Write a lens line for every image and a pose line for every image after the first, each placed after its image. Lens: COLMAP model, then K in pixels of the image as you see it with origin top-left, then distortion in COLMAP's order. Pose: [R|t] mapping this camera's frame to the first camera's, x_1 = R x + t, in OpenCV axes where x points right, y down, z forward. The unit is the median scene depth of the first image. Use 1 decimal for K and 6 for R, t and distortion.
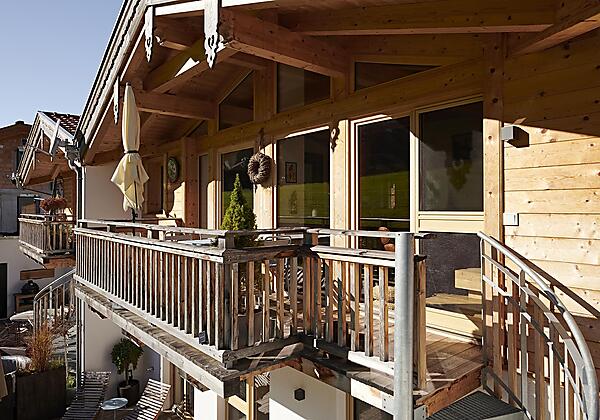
lens RADIAL K [[418.3, 0, 301.9], [0, 418.3, 203.1], [0, 0, 1]] dist [0.003848, 0.000312]
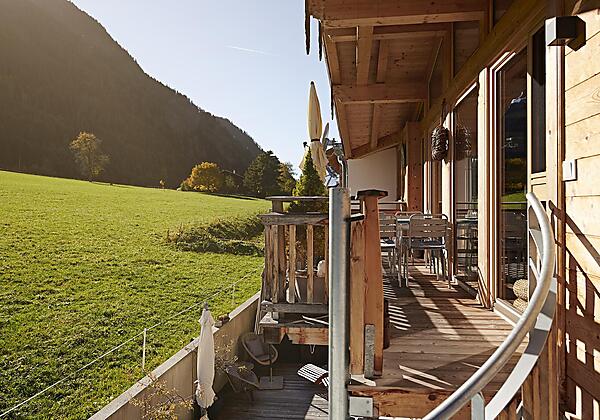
lens RADIAL K [[418.3, 0, 301.9], [0, 418.3, 203.1], [0, 0, 1]] dist [0.003848, 0.000312]
pose [[0.673410, -0.004969, -0.739252, 0.444404], [0.007972, 0.999968, 0.000541, 0.053309], [0.739226, -0.006258, 0.673428, 0.190637]]
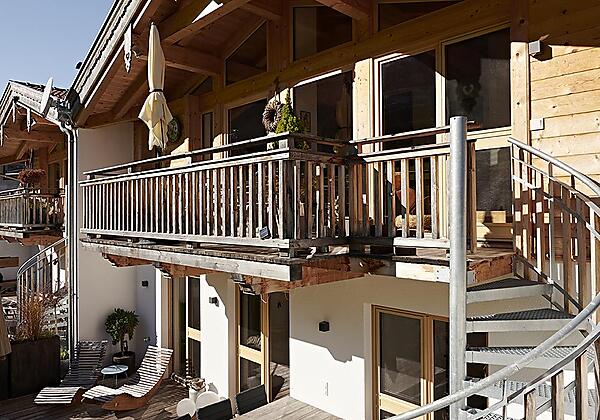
lens RADIAL K [[450.9, 0, 296.2], [0, 450.9, 209.6], [0, 0, 1]] dist [-0.005956, -0.000367]
pose [[0.997390, -0.006791, 0.071888, -0.156117], [0.006726, 0.999977, 0.001146, 0.169709], [-0.071894, -0.000660, 0.997412, -0.110980]]
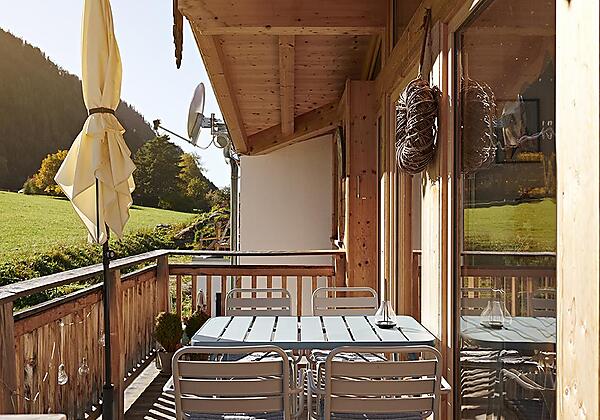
lens RADIAL K [[597.7, 0, 300.0], [0, 597.7, 210.0], [0, 0, 1]] dist [-0.001644, 0.000005]
pose [[0.766633, -0.003133, -0.642078, 0.170791], [0.002788, 0.999995, -0.001551, -0.016077], [0.642079, -0.000602, 0.766638, 0.665425]]
